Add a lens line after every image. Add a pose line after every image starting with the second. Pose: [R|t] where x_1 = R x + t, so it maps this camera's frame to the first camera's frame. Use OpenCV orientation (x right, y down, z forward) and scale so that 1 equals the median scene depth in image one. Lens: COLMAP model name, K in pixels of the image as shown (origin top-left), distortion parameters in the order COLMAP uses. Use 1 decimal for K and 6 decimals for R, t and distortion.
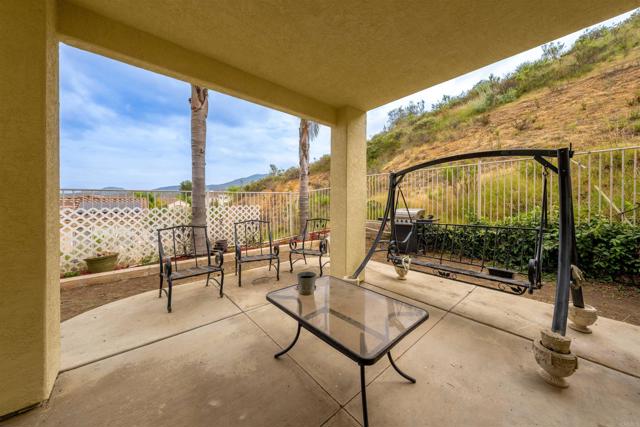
lens RADIAL K [[223.0, 0, 319.4], [0, 223.0, 202.9], [0, 0, 1]] dist [0.003106, 0.000045]
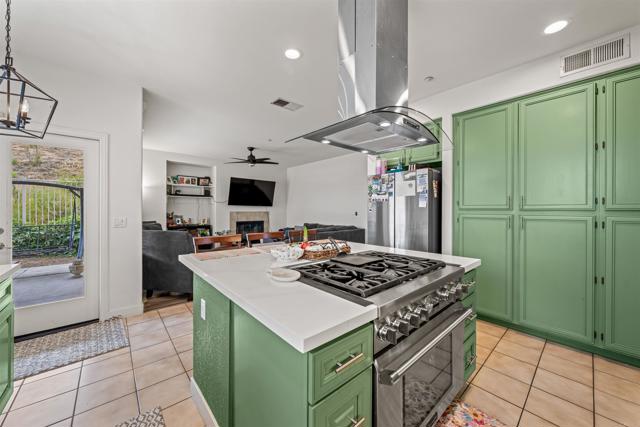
lens RADIAL K [[237.3, 0, 317.3], [0, 237.3, 209.0], [0, 0, 1]] dist [-0.001131, -0.000048]
pose [[0.010434, -0.001123, 0.999945, -0.610380], [0.001225, 0.999999, 0.001110, -0.010945], [-0.999945, 0.001214, 0.010435, -0.664731]]
